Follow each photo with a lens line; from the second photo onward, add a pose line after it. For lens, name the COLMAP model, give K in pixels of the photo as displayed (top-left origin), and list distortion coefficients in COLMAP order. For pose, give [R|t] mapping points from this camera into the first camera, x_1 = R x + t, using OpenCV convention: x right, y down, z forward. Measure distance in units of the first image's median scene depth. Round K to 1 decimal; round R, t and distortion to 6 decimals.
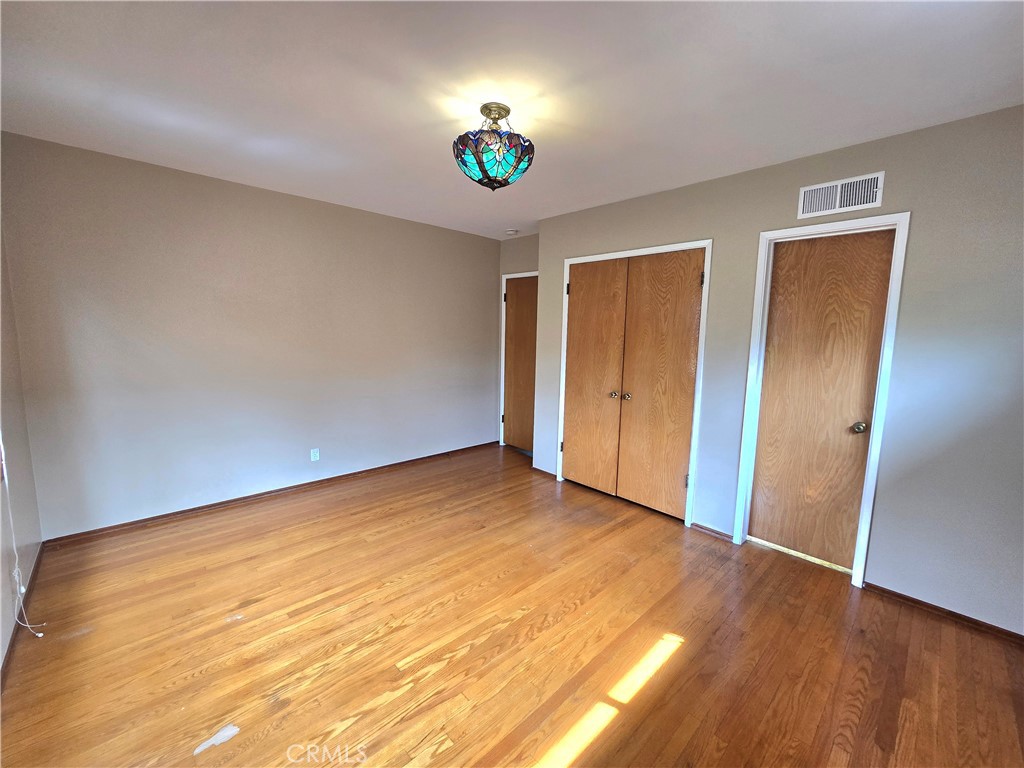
lens RADIAL K [[420.7, 0, 515.1], [0, 420.7, 380.7], [0, 0, 1]] dist [-0.000993, -0.000122]
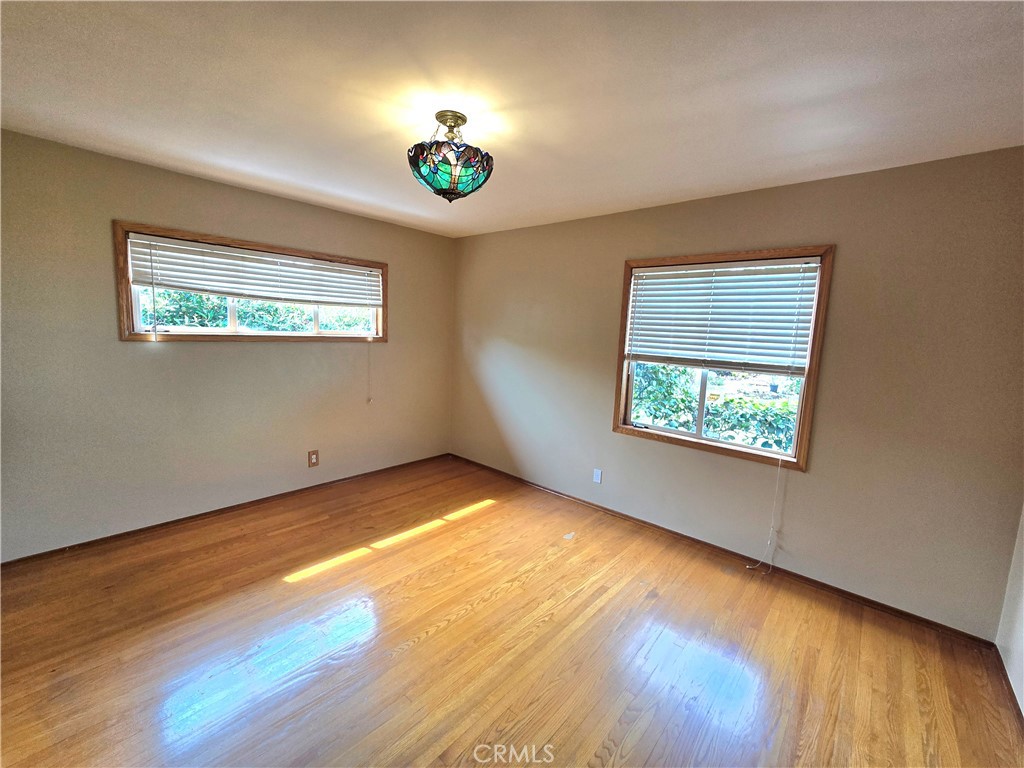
lens RADIAL K [[420.7, 0, 515.1], [0, 420.7, 380.7], [0, 0, 1]] dist [-0.000993, -0.000122]
pose [[-0.994491, -0.053506, -0.090134, -0.135018], [-0.073912, 0.967694, 0.241053, -0.299800], [0.074324, 0.246387, -0.966318, 2.041314]]
